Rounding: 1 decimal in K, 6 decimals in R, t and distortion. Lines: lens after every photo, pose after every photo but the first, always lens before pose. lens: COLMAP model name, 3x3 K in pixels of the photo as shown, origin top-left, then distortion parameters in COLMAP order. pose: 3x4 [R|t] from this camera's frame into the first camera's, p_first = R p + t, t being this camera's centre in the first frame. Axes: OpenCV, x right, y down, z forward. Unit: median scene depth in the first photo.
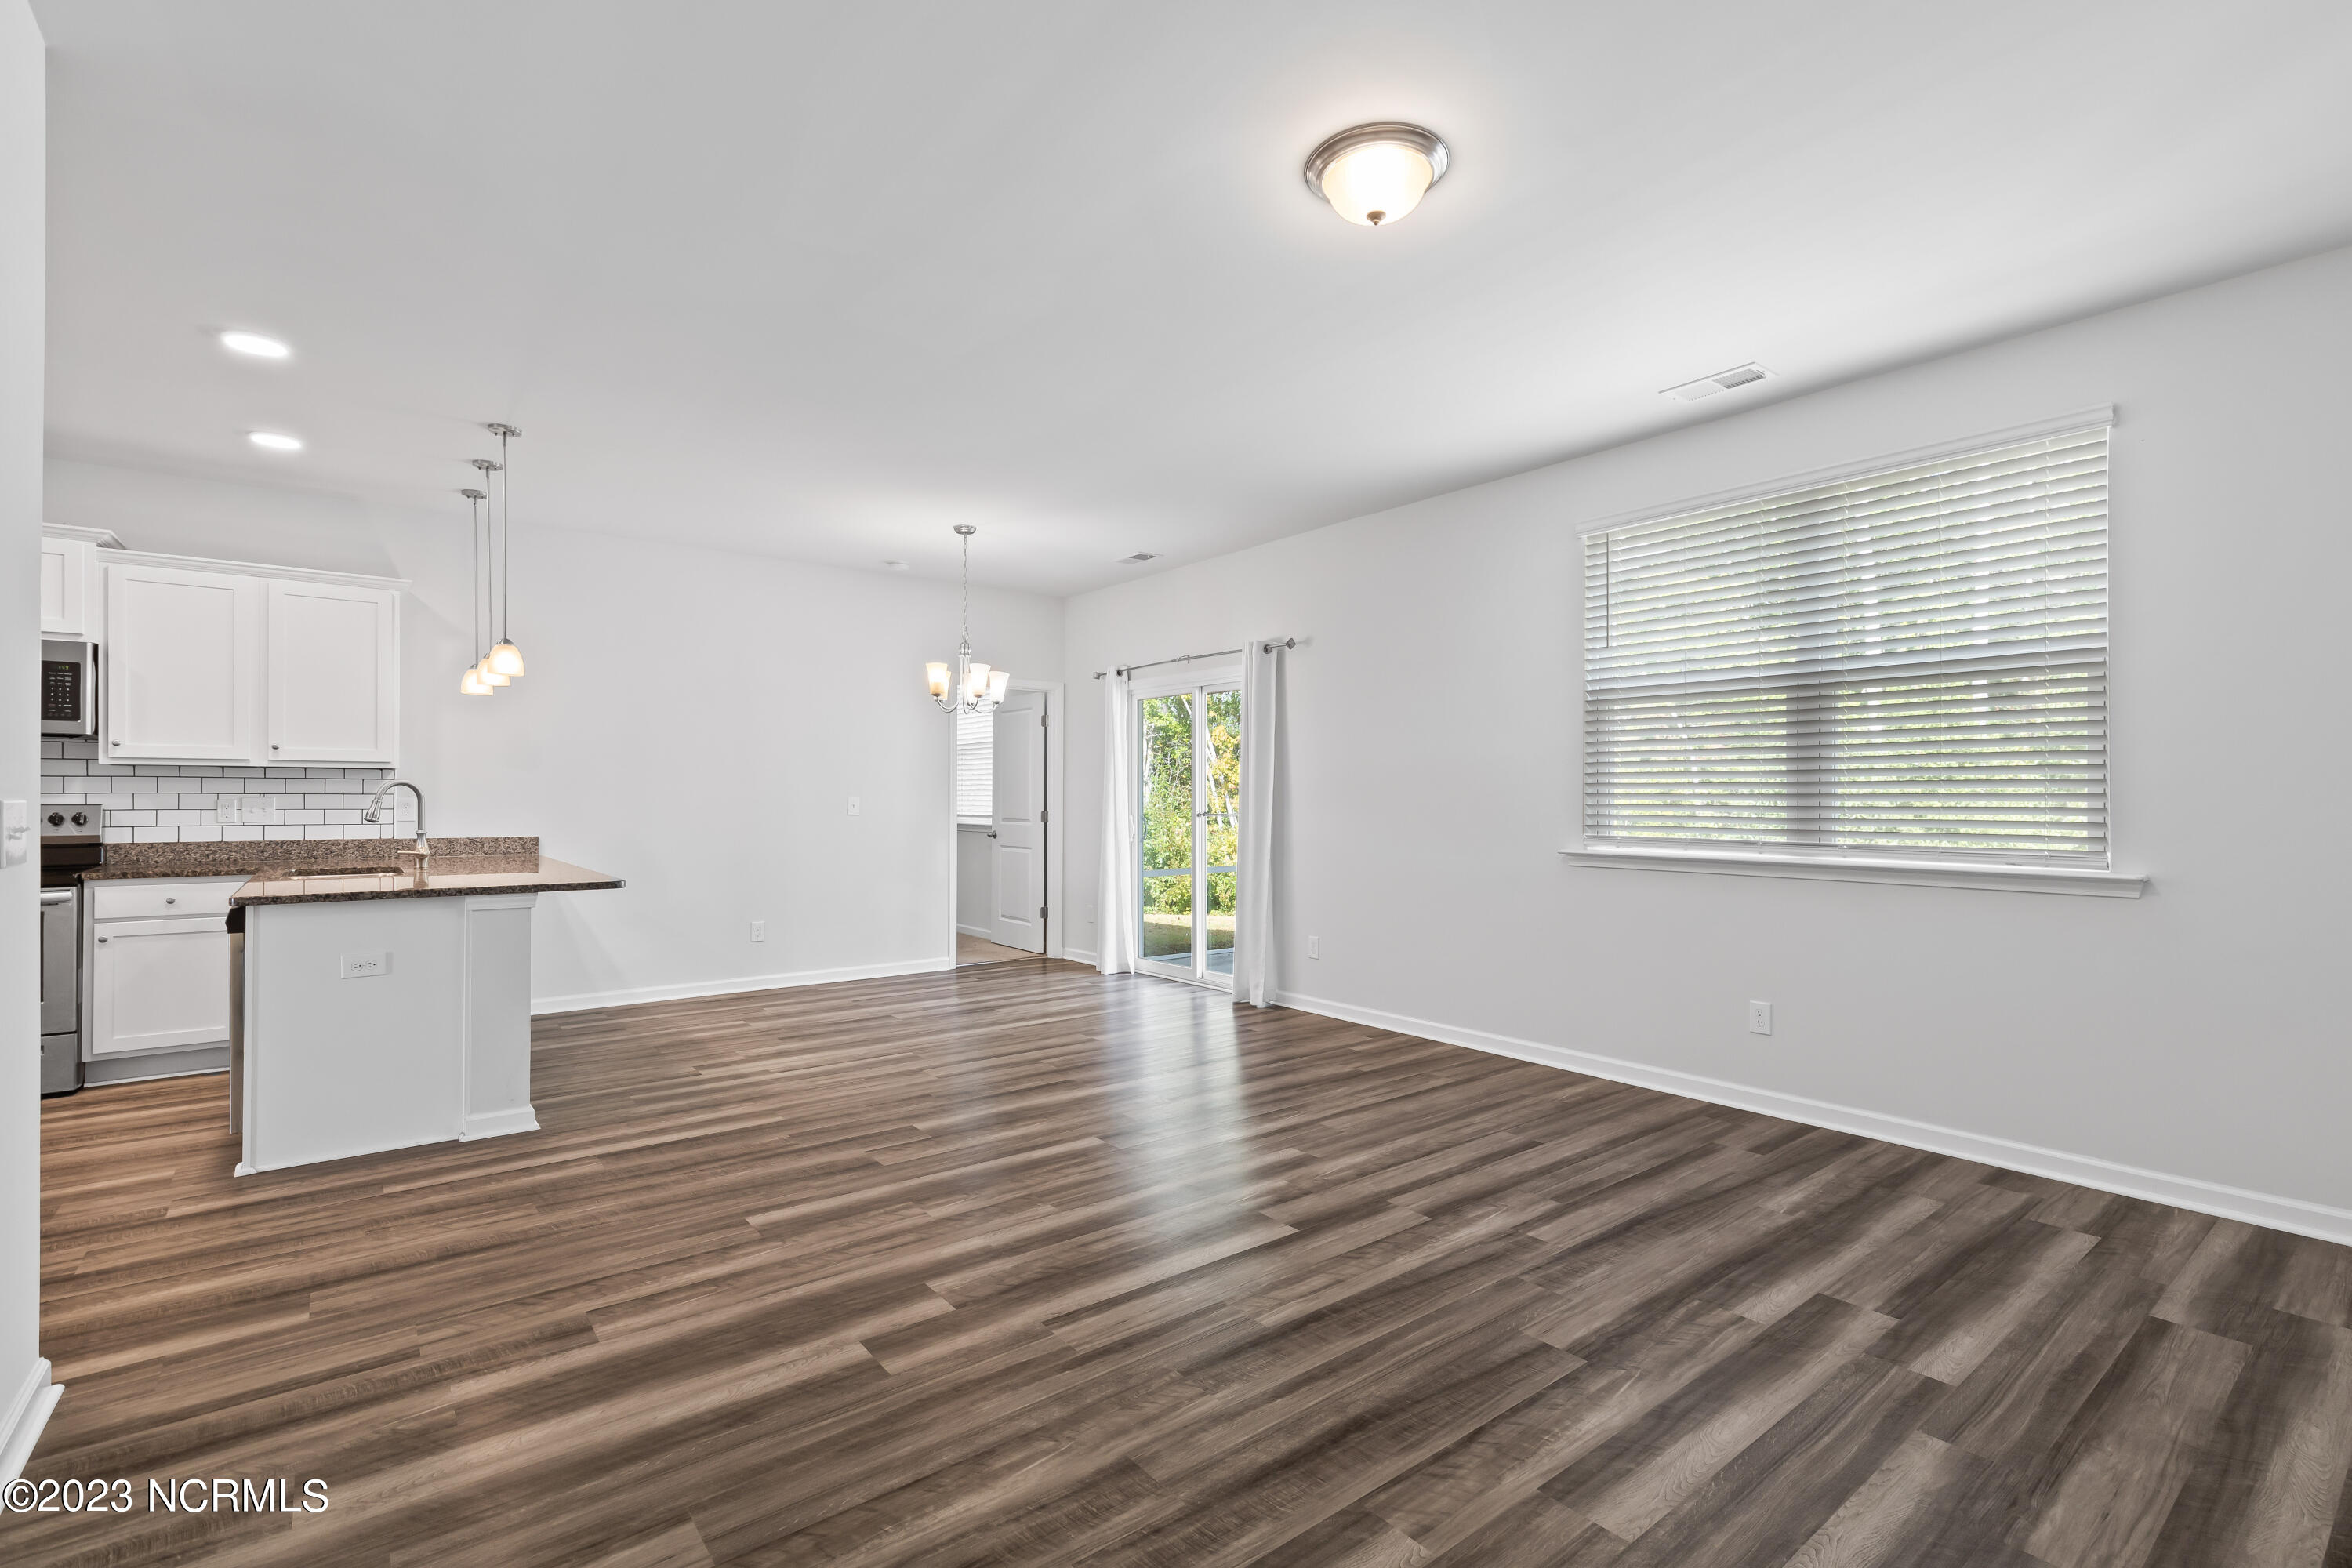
lens RADIAL K [[1077.9, 0, 1176.9], [0, 1077.9, 781.2], [0, 0, 1]] dist [0.005259, 0.000304]
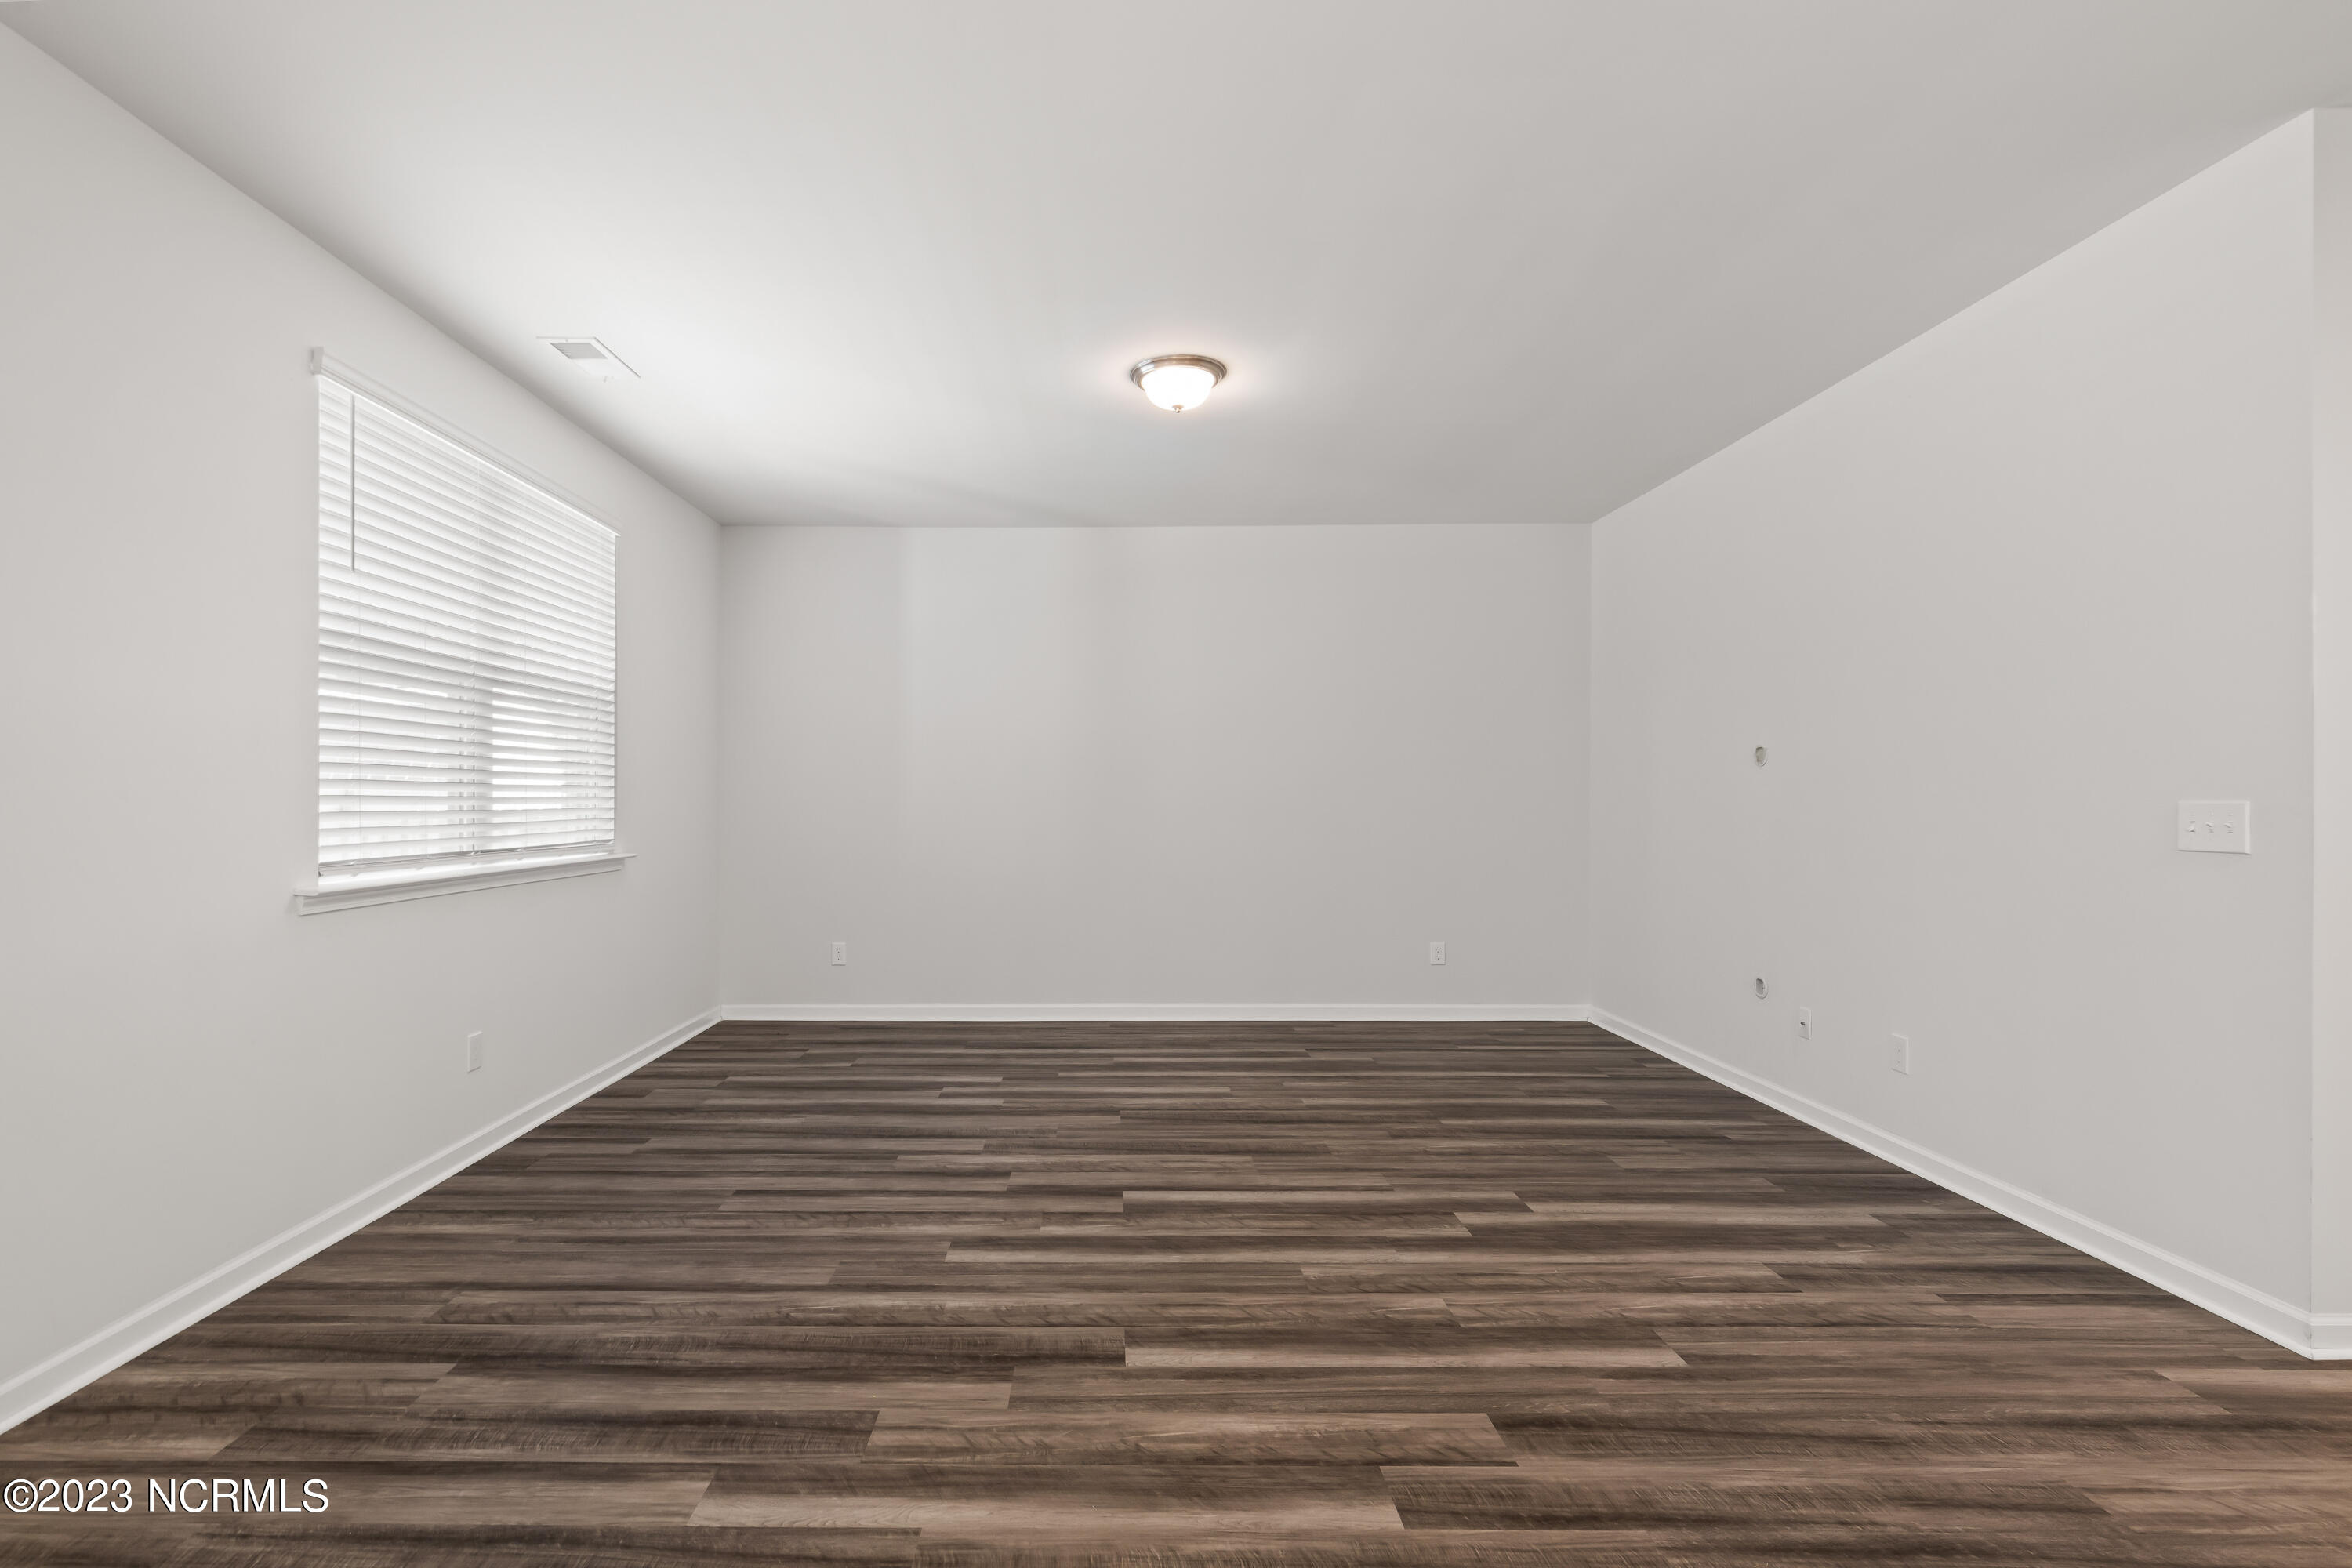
lens RADIAL K [[1077.9, 0, 1098.9], [0, 1077.9, 832.0], [0, 0, 1]] dist [0.005259, 0.000304]
pose [[-0.779172, -0.019734, 0.626499, -0.476445], [-0.009569, 0.999762, 0.019590, 0.021790], [-0.626737, 0.009269, -0.779176, 1.610204]]
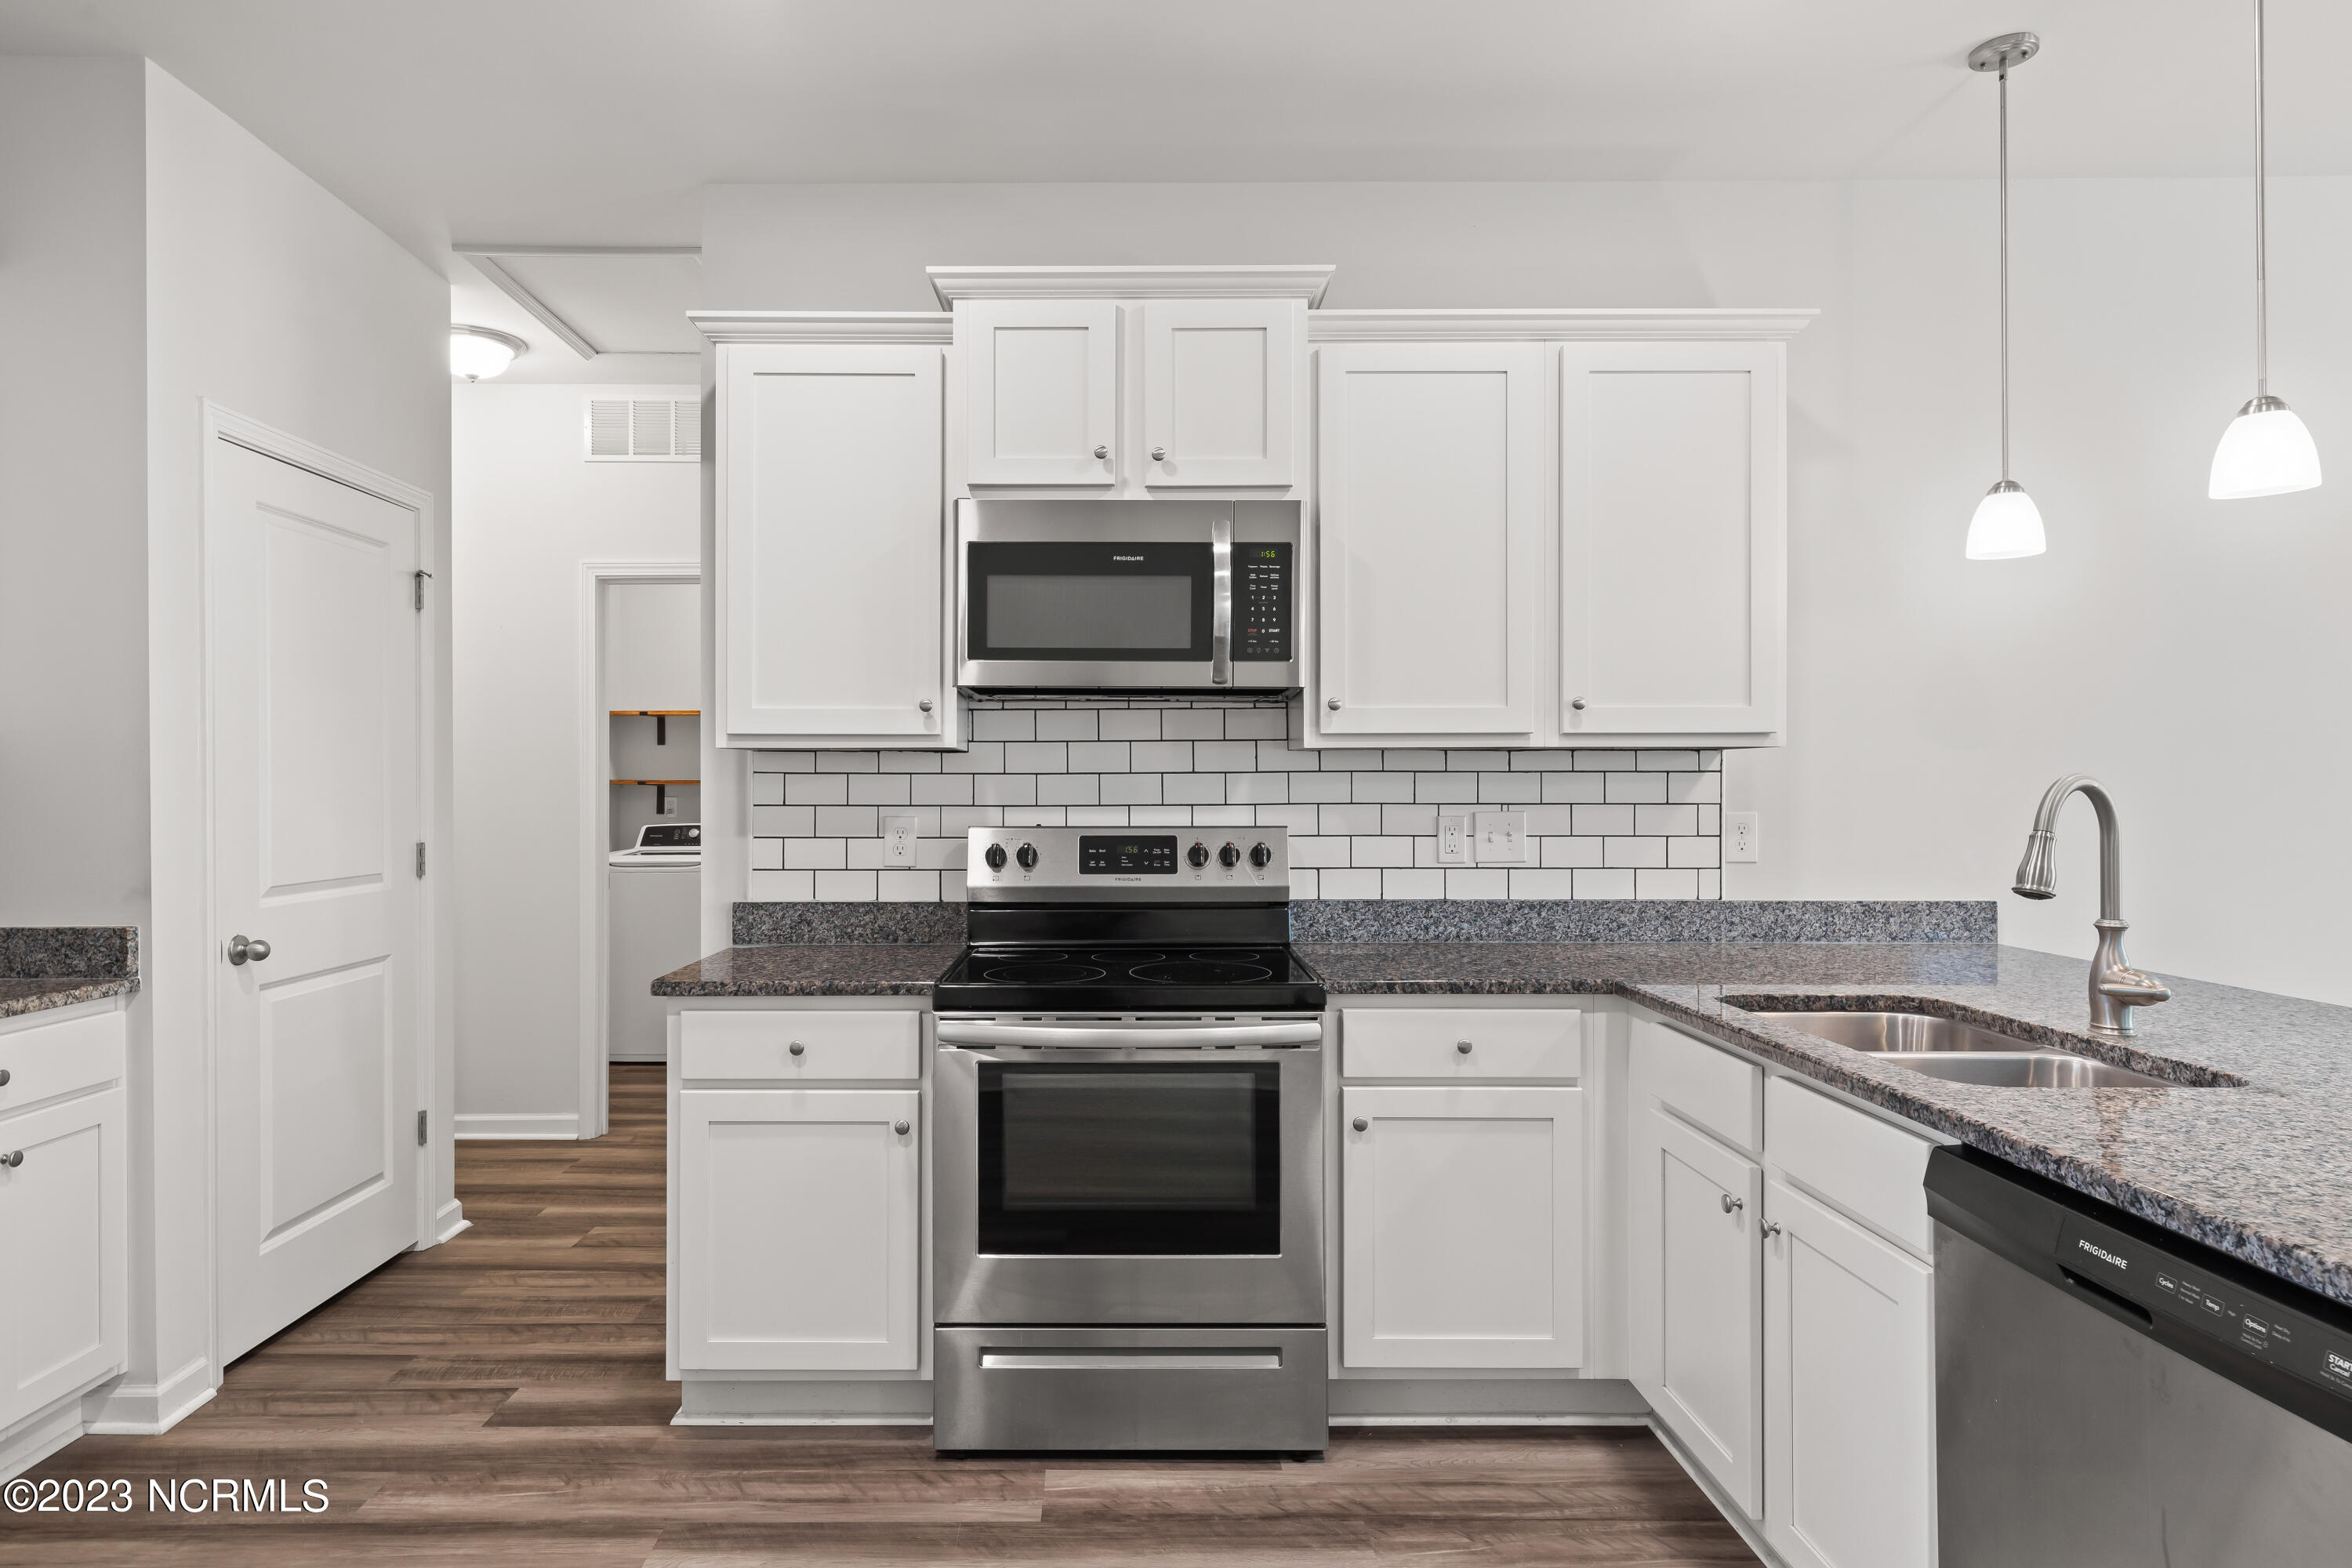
lens RADIAL K [[1371.4, 0, 1152.2], [0, 1371.4, 779.5], [0, 0, 1]] dist [-0.000132, 0.000554]
pose [[0.787789, -0.005517, -0.615920, -0.868375], [0.011231, 0.999922, 0.005408, -0.007241], [0.615842, -0.011178, 0.787790, 0.601485]]
